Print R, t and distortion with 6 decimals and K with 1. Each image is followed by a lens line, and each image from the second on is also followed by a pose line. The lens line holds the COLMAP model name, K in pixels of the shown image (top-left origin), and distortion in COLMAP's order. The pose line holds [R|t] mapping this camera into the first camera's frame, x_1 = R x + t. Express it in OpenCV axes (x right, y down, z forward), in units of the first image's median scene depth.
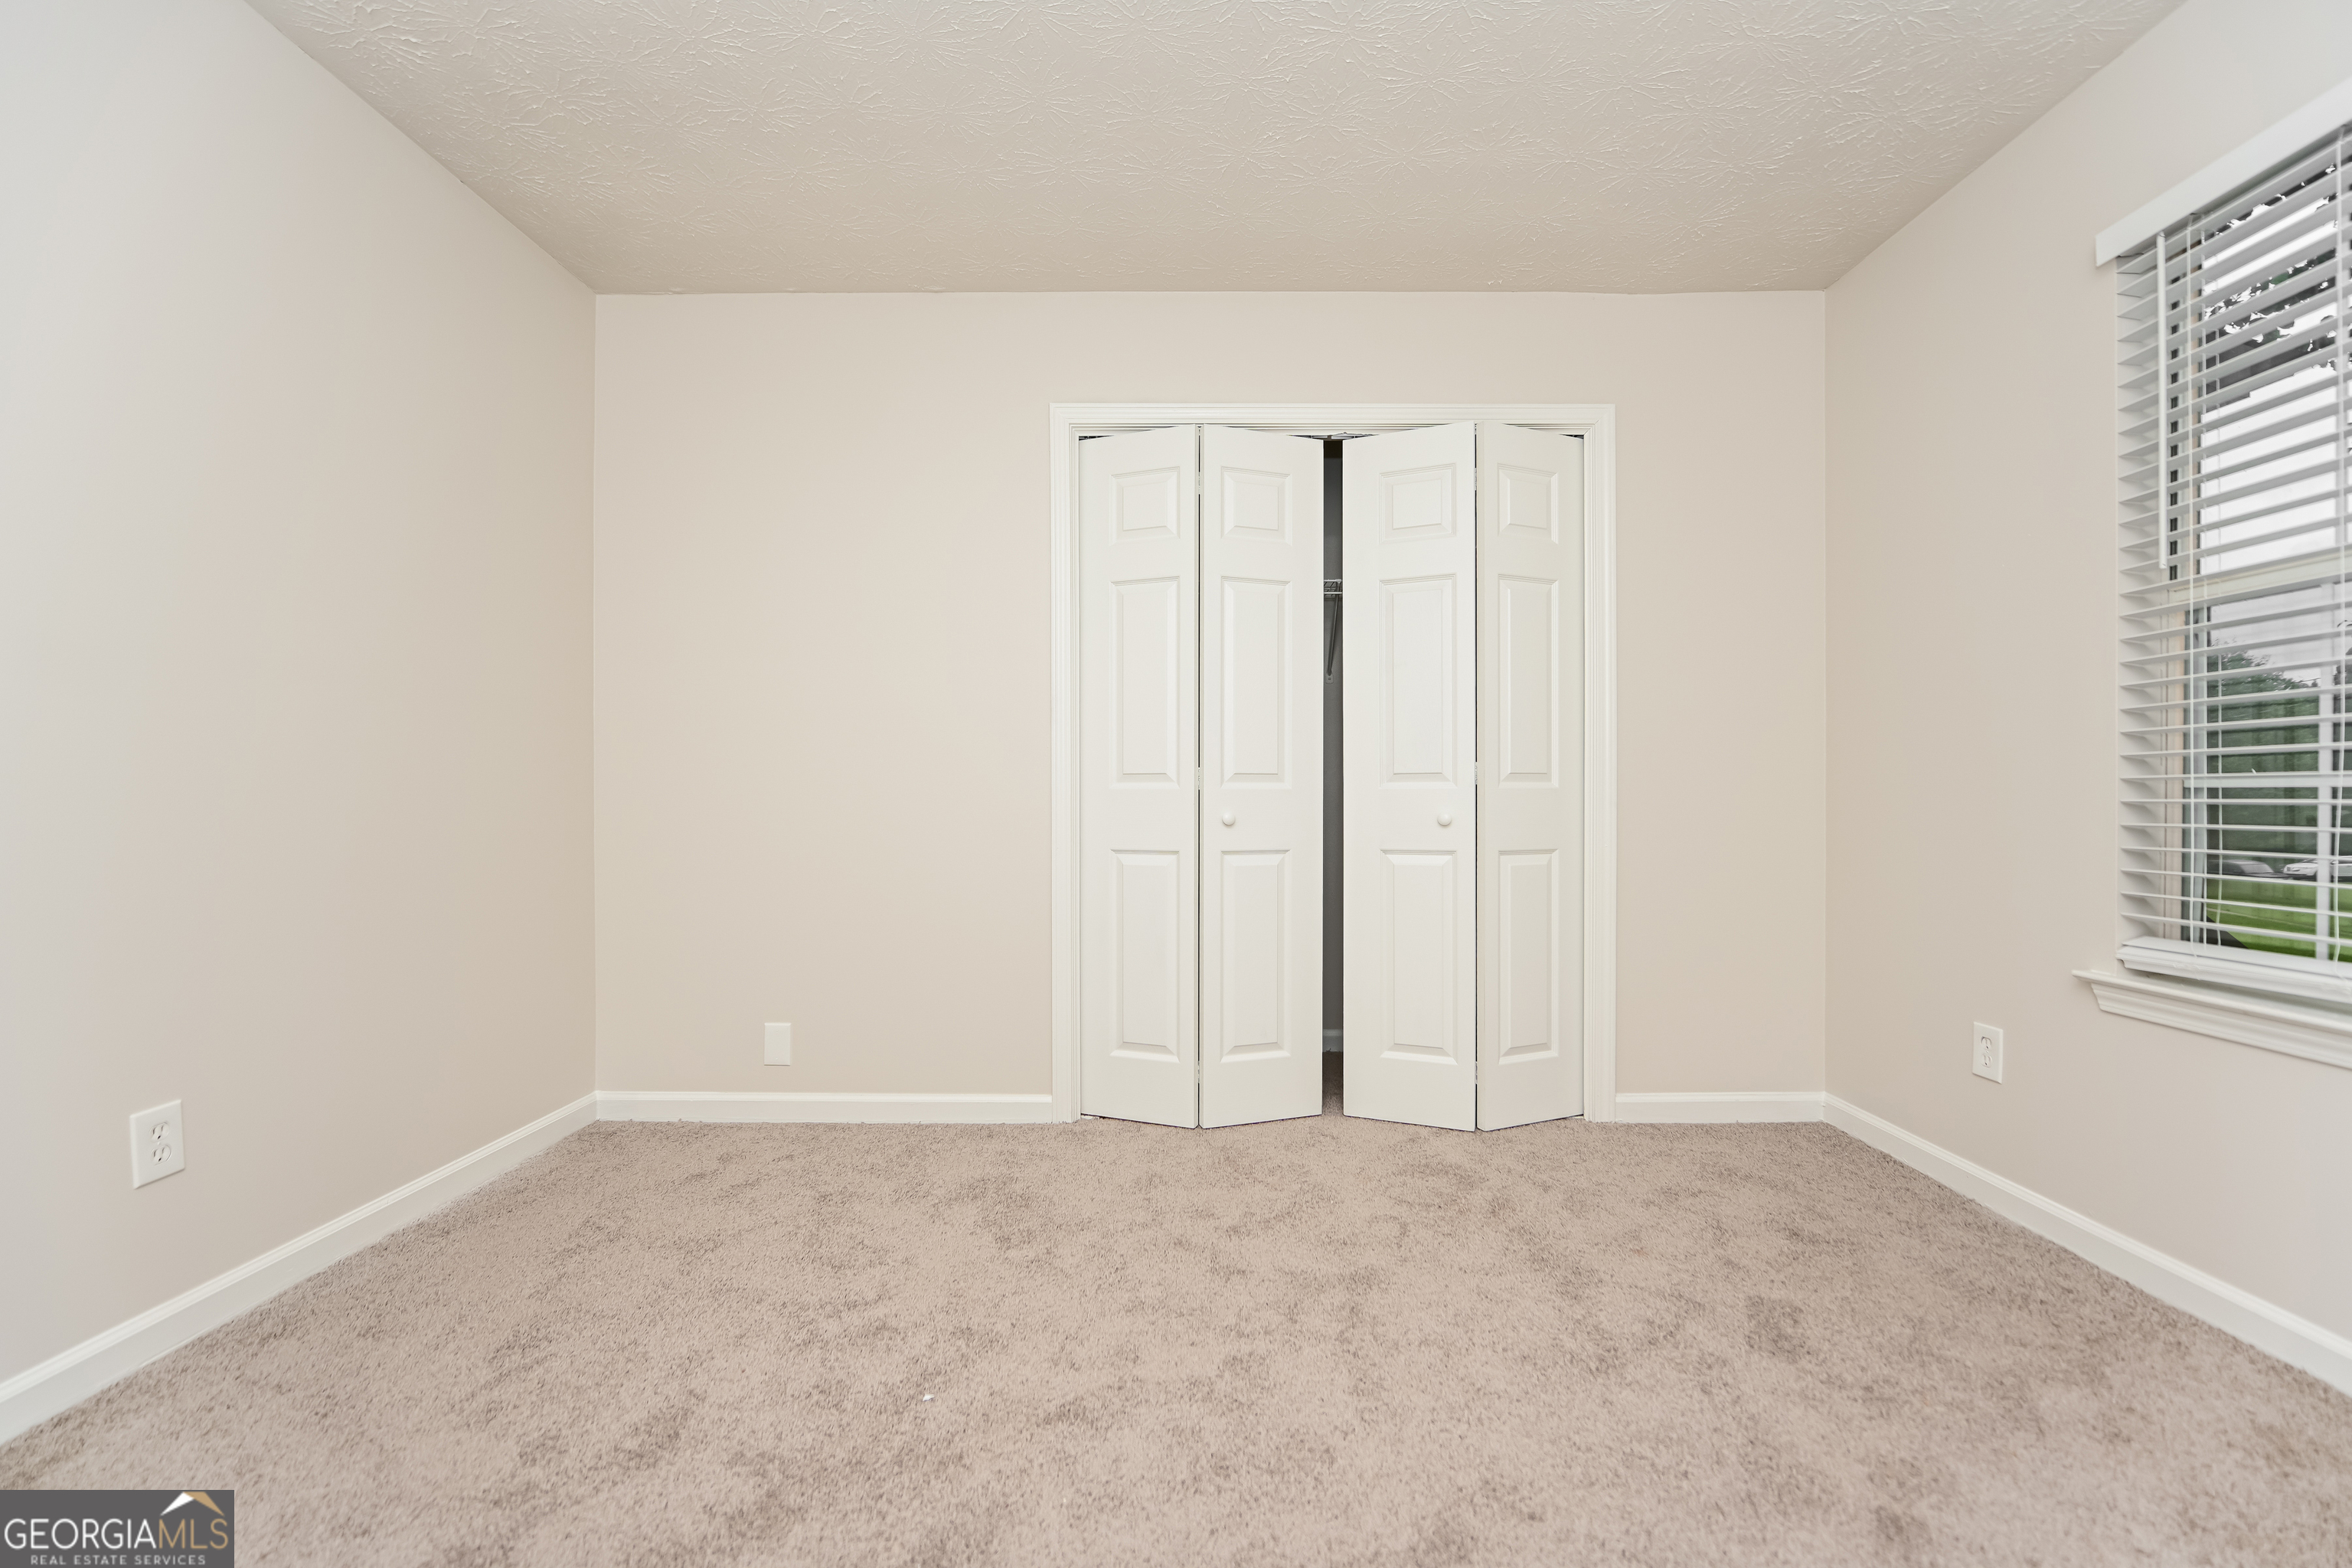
lens RADIAL K [[937.3, 0, 1186.2], [0, 937.3, 807.5], [0, 0, 1]] dist [-0.000530, -0.000052]
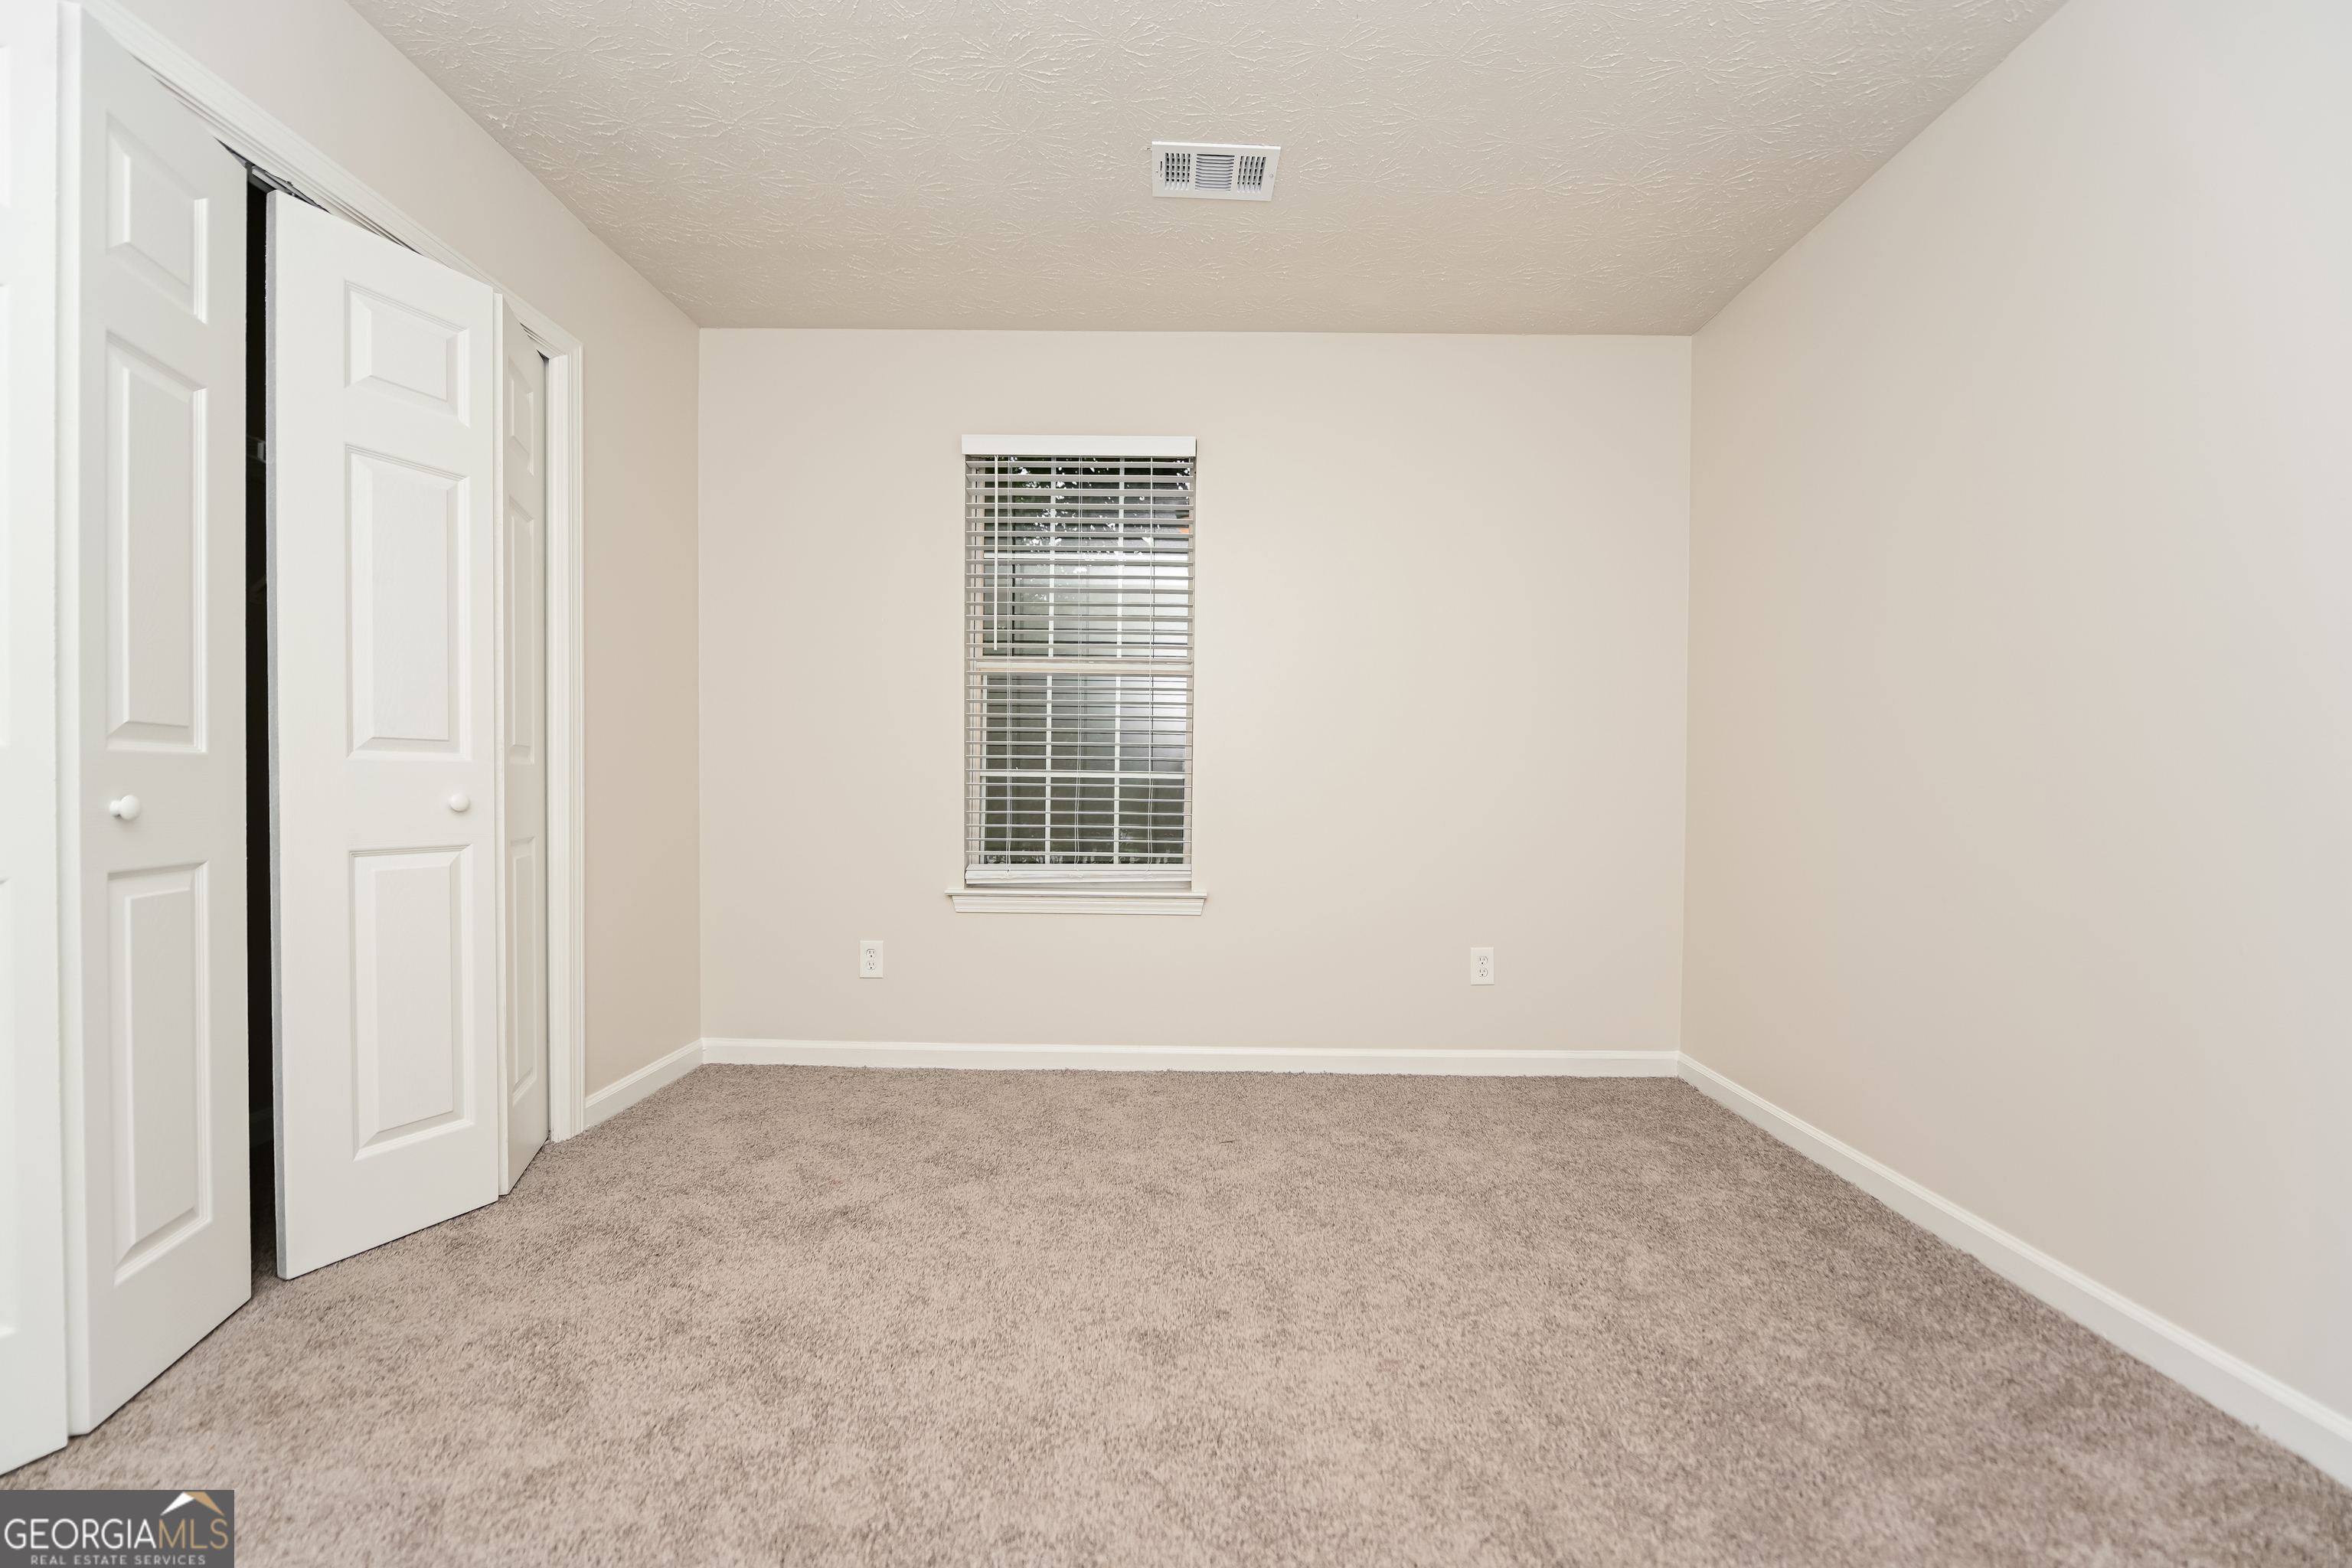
lens RADIAL K [[910.4, 0, 1242.2], [0, 910.4, 790.8], [0, 0, 1]] dist [-0.000194, 0.000085]
pose [[-0.006146, -0.005410, 0.999966, -0.535613], [-0.007302, 0.999959, 0.005365, -0.005500], [-0.999954, -0.007269, -0.006186, 0.454752]]
